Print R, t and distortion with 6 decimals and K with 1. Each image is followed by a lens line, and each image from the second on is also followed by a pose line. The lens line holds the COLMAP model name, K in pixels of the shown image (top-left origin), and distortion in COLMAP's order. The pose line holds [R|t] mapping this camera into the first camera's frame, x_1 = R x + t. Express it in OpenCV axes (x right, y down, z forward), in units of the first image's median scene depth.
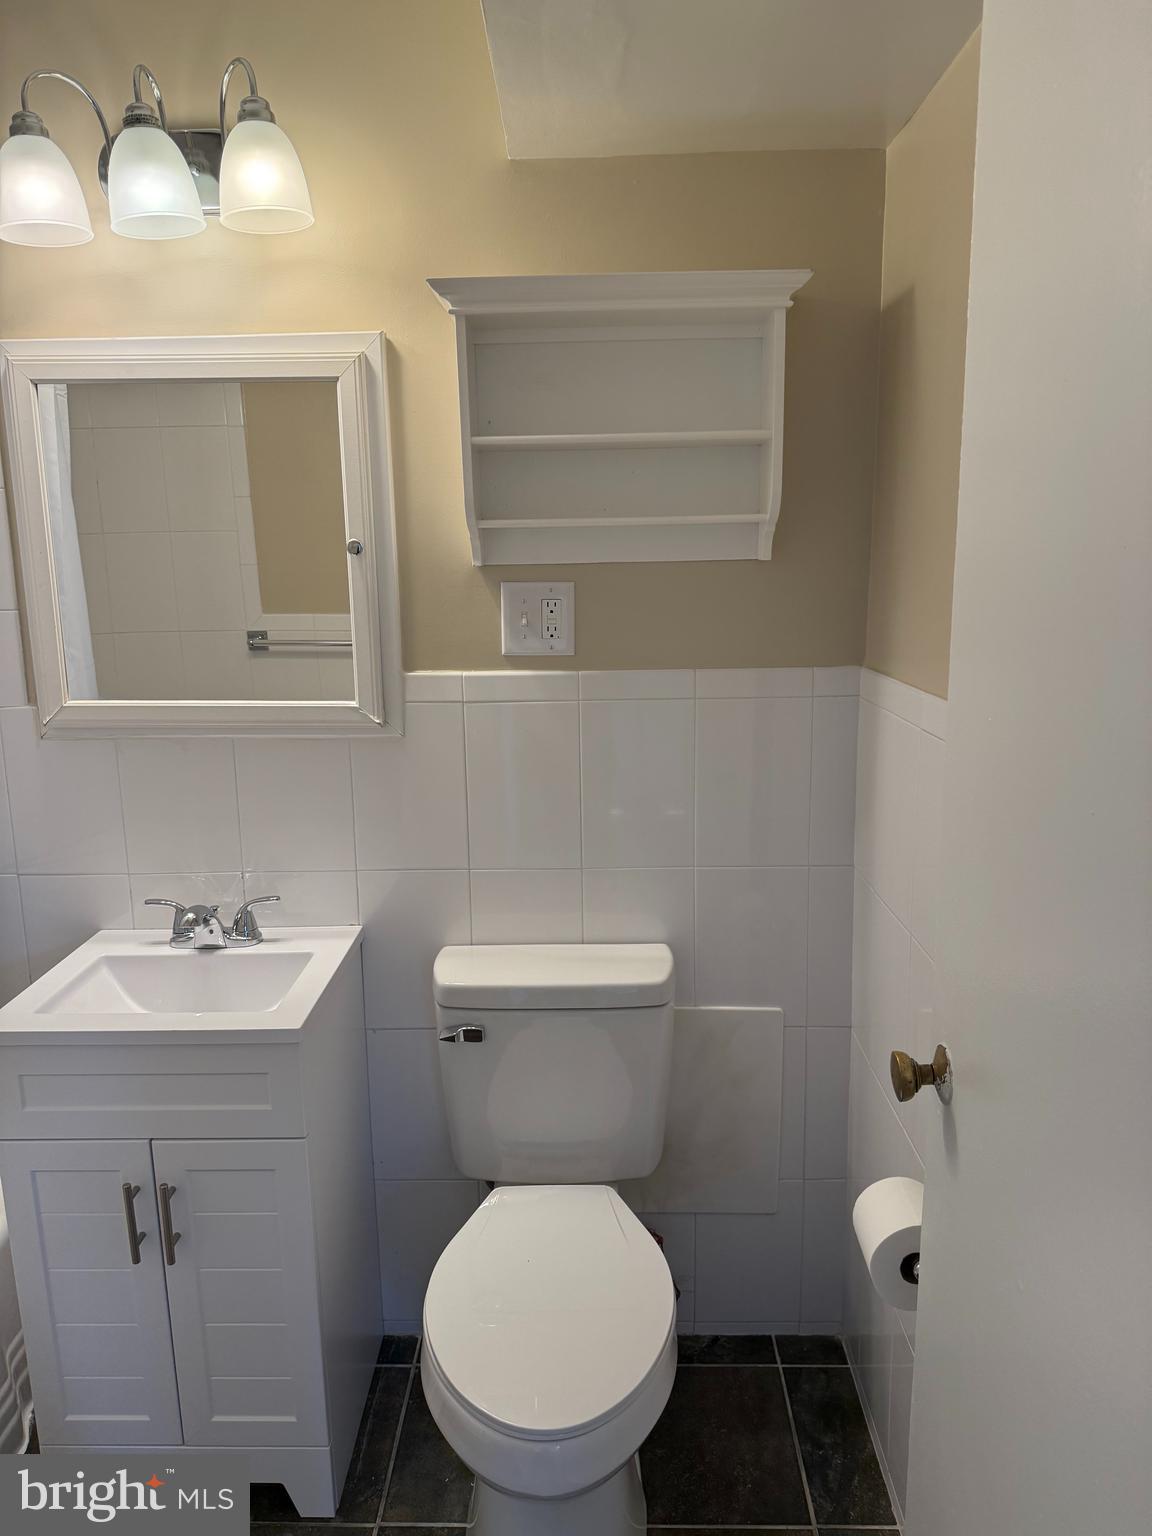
lens RADIAL K [[1074.8, 0, 578.9], [0, 1074.8, 771.7], [0, 0, 1]] dist [0.058887, -0.082606]
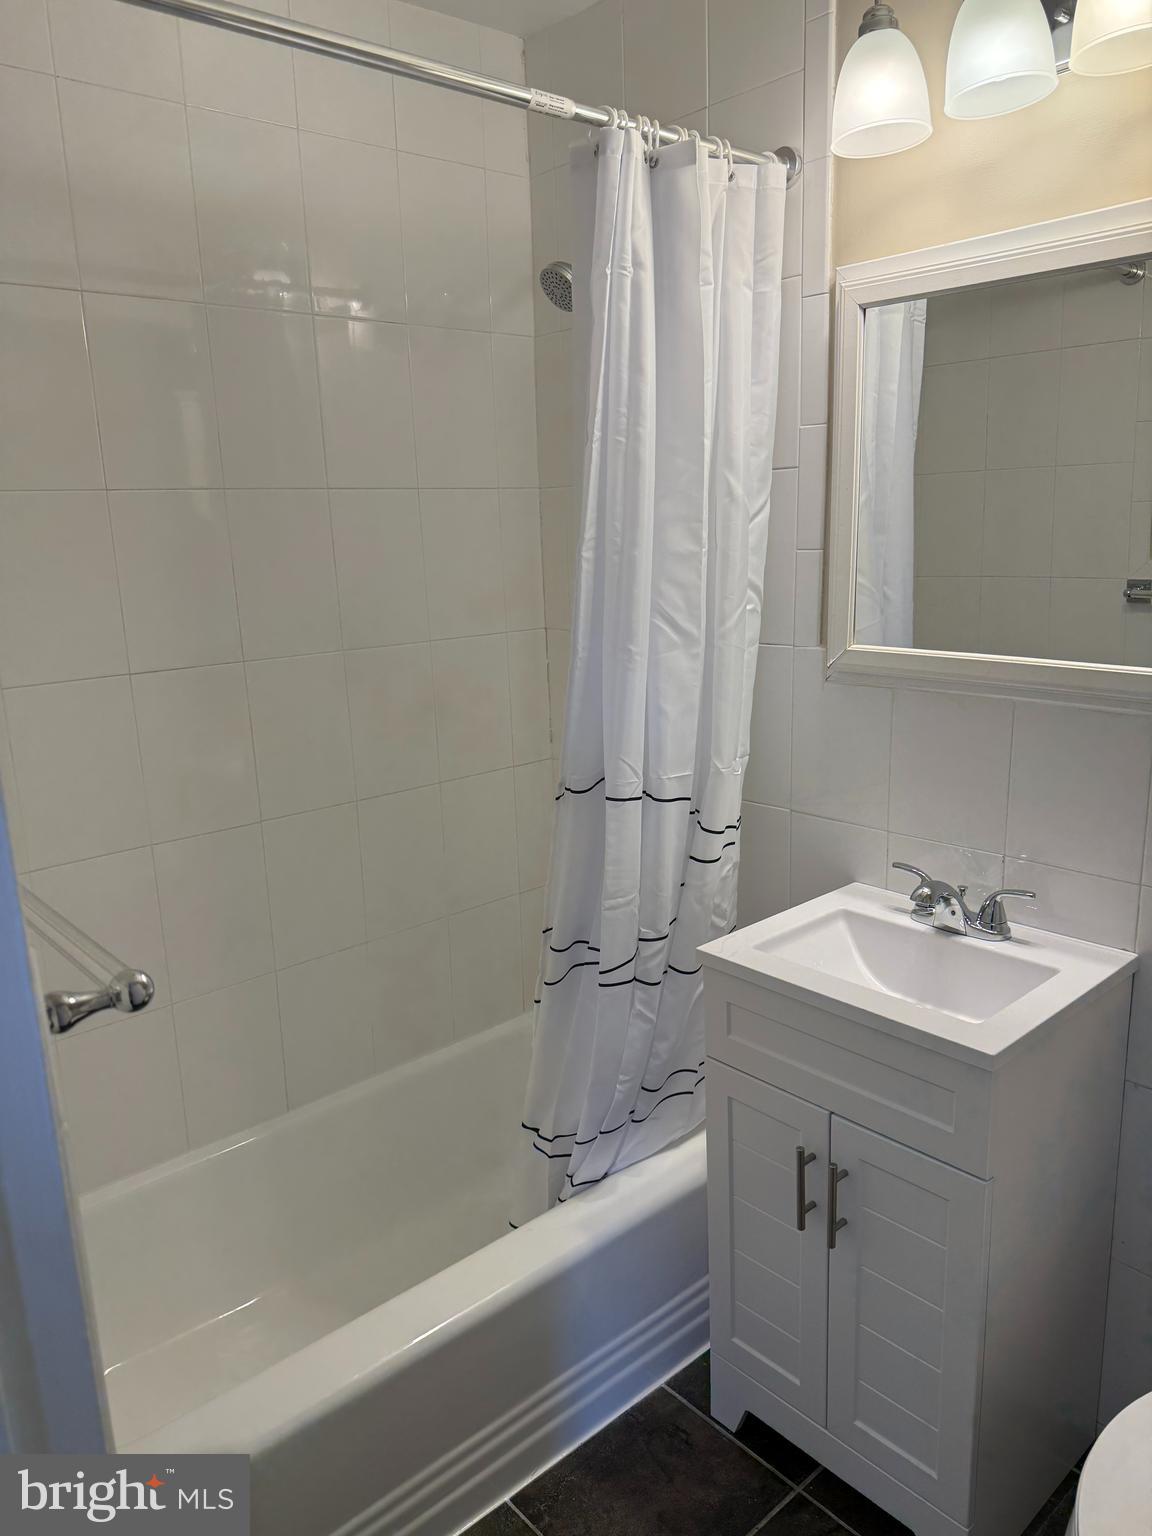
lens RADIAL K [[1074.8, 0, 578.9], [0, 1074.8, 771.7], [0, 0, 1]] dist [0.058887, -0.082606]
pose [[0.690356, 0.162121, -0.705071, 0.060017], [-0.132705, 0.986410, 0.096876, -0.013838], [0.711195, 0.026687, 0.702488, 0.146974]]
